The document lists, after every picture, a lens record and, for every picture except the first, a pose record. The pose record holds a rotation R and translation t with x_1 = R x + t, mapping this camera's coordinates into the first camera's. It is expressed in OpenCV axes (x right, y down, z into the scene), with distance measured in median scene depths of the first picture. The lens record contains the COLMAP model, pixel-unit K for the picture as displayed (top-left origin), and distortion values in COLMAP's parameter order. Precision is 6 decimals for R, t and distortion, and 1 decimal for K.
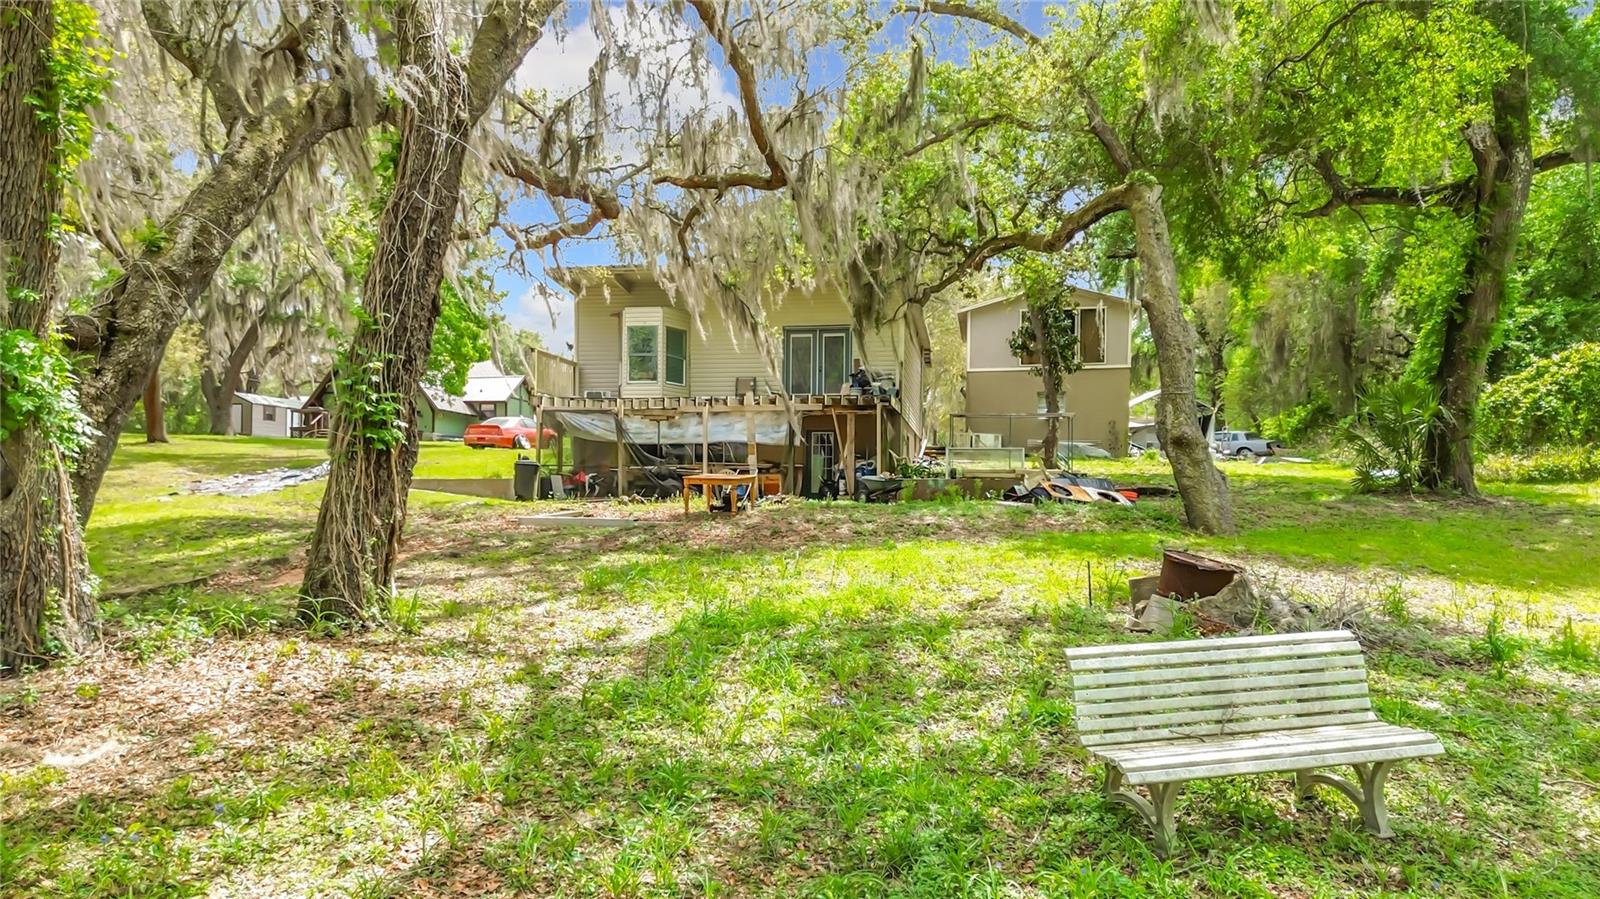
lens RADIAL K [[1163.9, 0, 814.7], [0, 1163.9, 515.1], [0, 0, 1]] dist [0.120367, -0.147632]
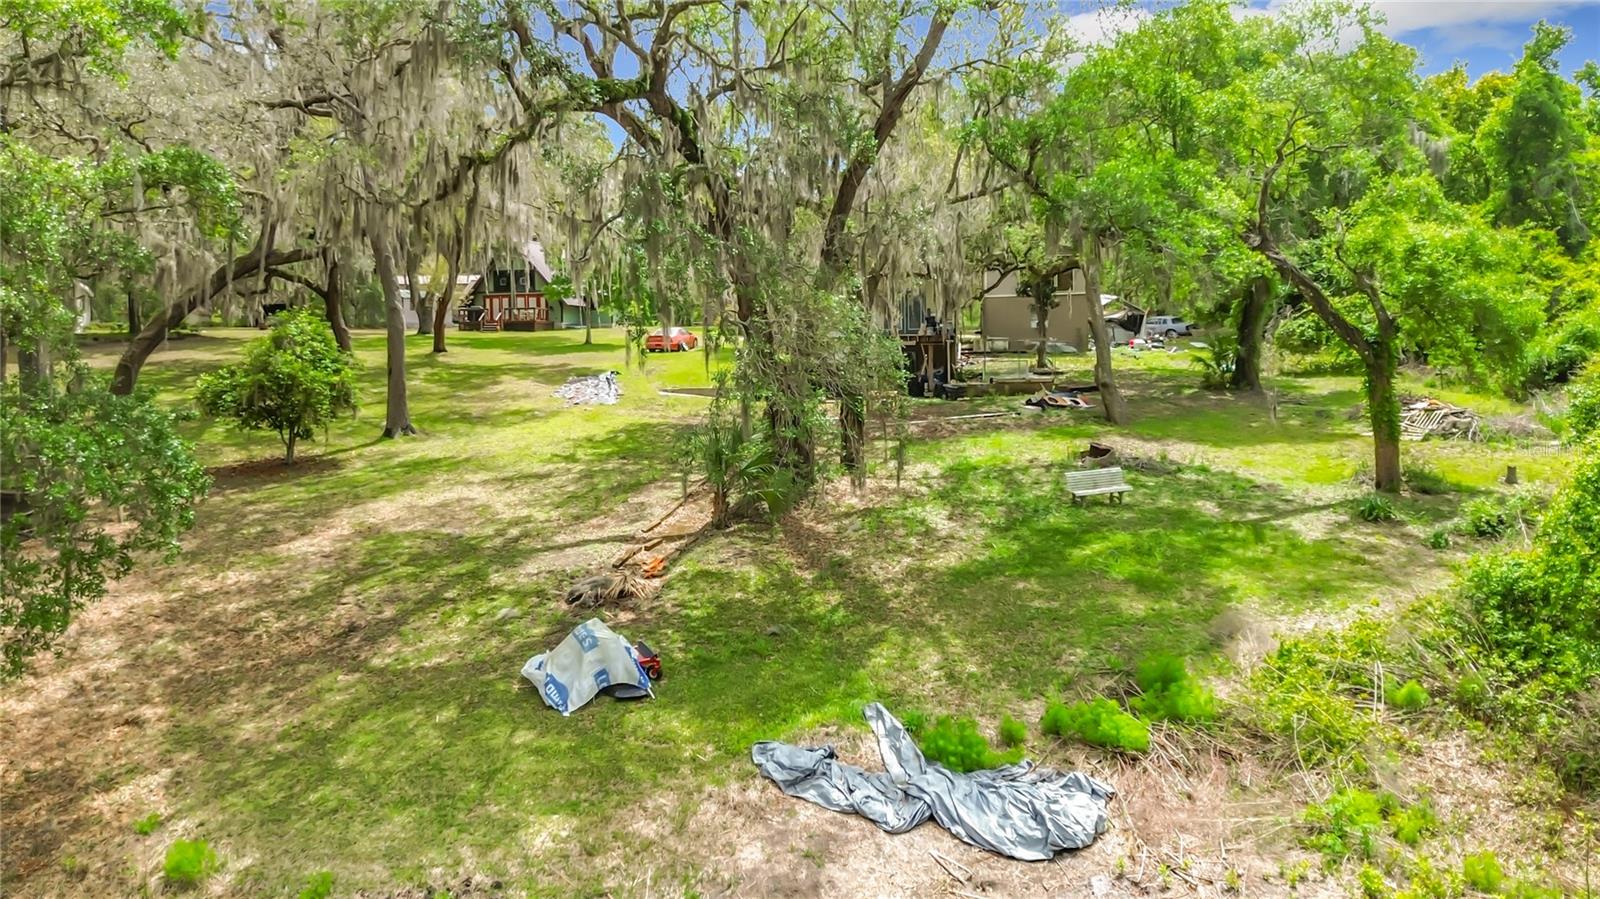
lens RADIAL K [[1154.4, 0, 800.0], [0, 1154.4, 449.5], [0, 0, 1]] dist [0.003897, 0.000859]
pose [[0.999433, -0.033181, 0.005648, -0.215716], [0.032589, 0.995919, 0.084167, -0.100418], [-0.008418, -0.083935, 0.996436, -0.894496]]
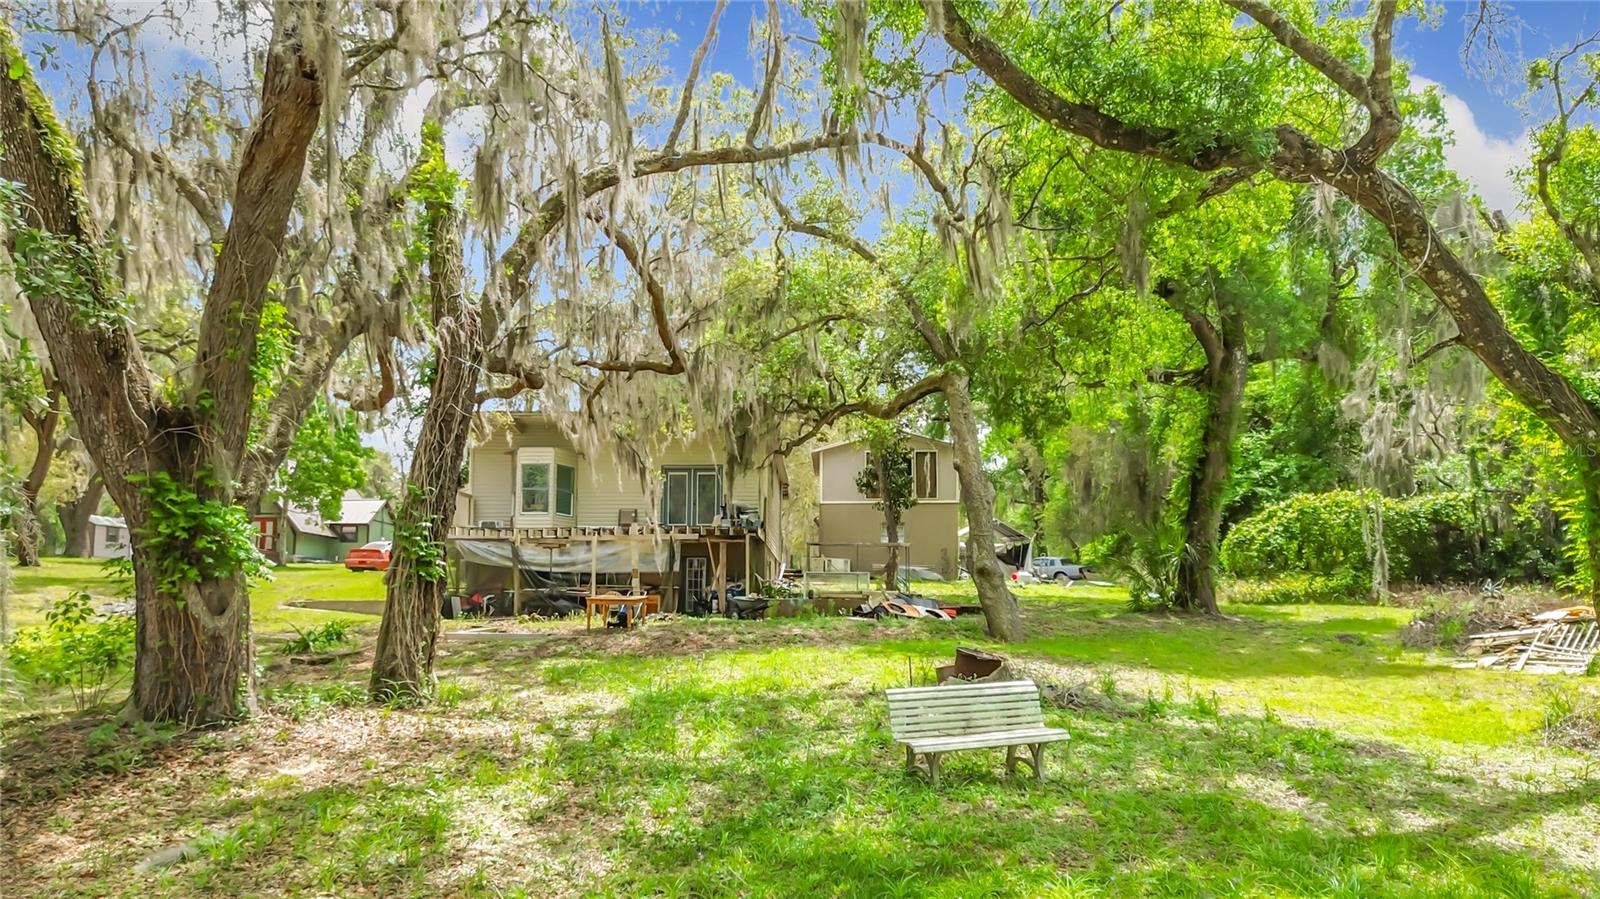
lens RADIAL K [[1163.9, 0, 814.7], [0, 1163.9, 515.1], [0, 0, 1]] dist [0.120367, -0.147632]
pose [[0.991797, 0.009013, 0.127505, -0.031633], [0.004093, 0.994760, -0.102155, 0.005516], [-0.127758, 0.101839, 0.986563, -0.193903]]
